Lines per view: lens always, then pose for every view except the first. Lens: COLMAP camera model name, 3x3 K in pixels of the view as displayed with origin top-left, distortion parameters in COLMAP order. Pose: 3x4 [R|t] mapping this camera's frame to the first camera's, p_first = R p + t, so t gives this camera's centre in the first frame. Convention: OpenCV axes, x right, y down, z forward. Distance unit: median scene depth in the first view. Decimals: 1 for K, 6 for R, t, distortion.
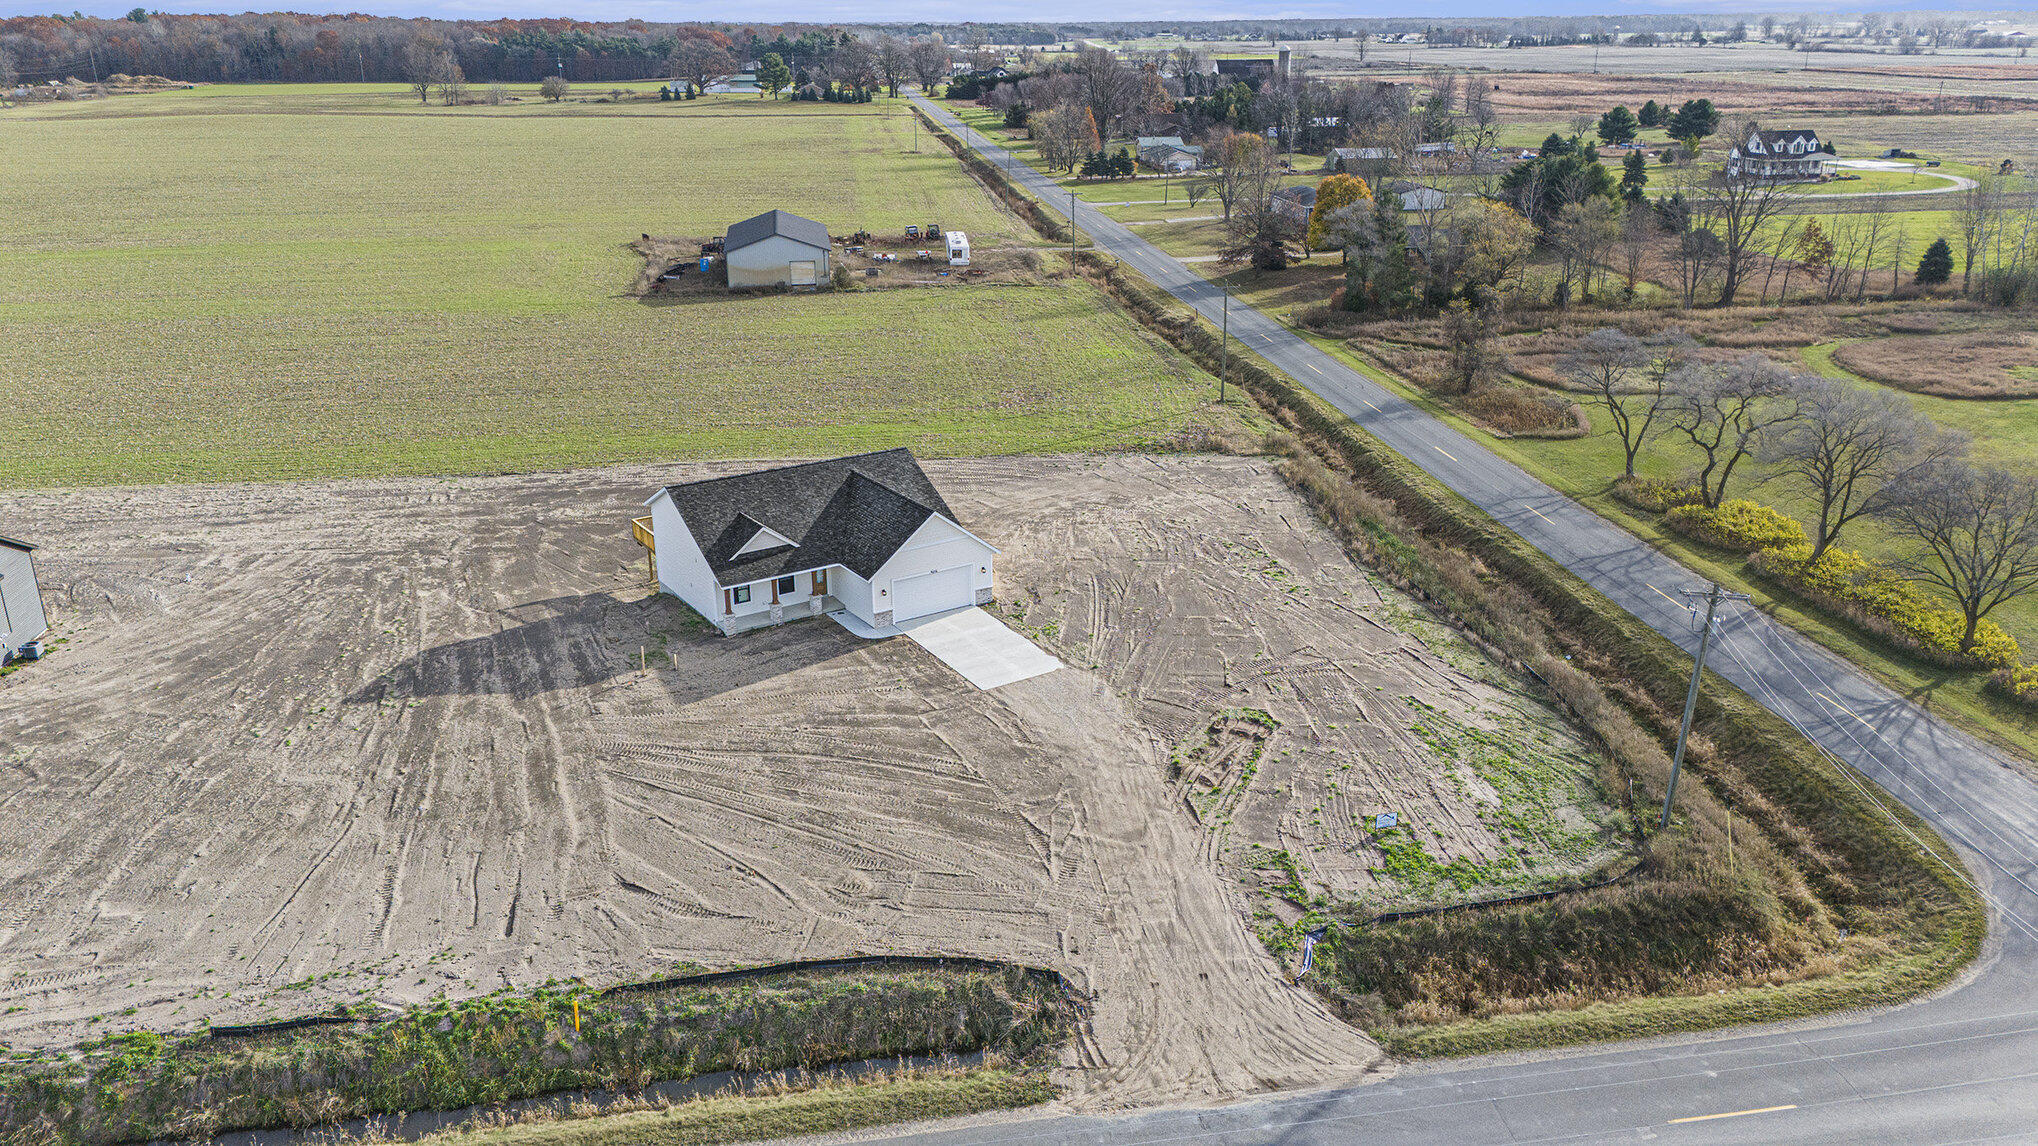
lens RADIAL K [[1508.3, 0, 1027.8], [0, 1508.3, 562.3], [0, 0, 1]] dist [0.074415, -0.069929]
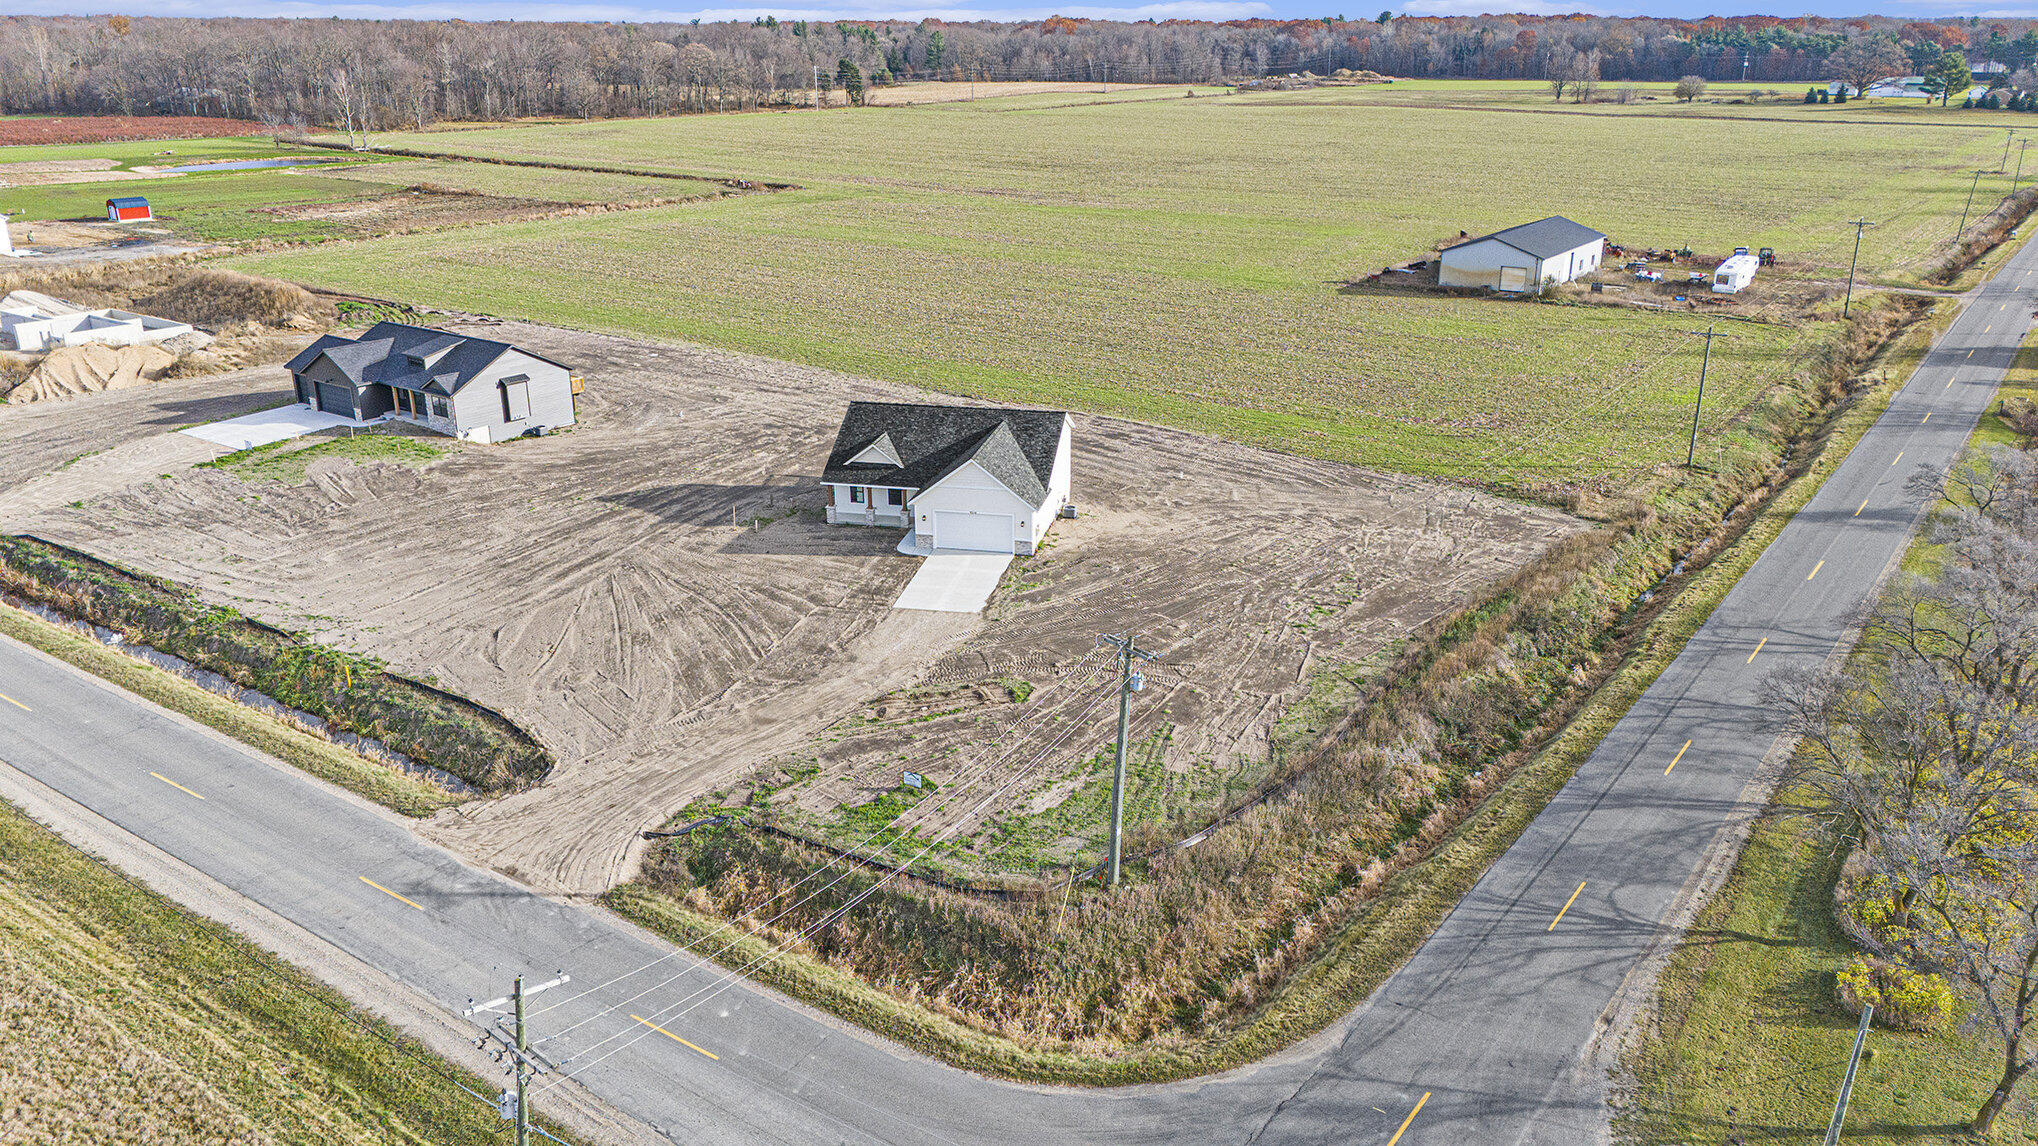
lens RADIAL K [[1508.3, 0, 1027.8], [0, 1508.3, 562.3], [0, 0, 1]] dist [0.074415, -0.069929]
pose [[0.710262, 0.239122, -0.662079, 0.108993], [-0.238303, 0.966681, 0.093488, -0.010985], [0.662374, 0.091374, 0.743580, 0.028218]]
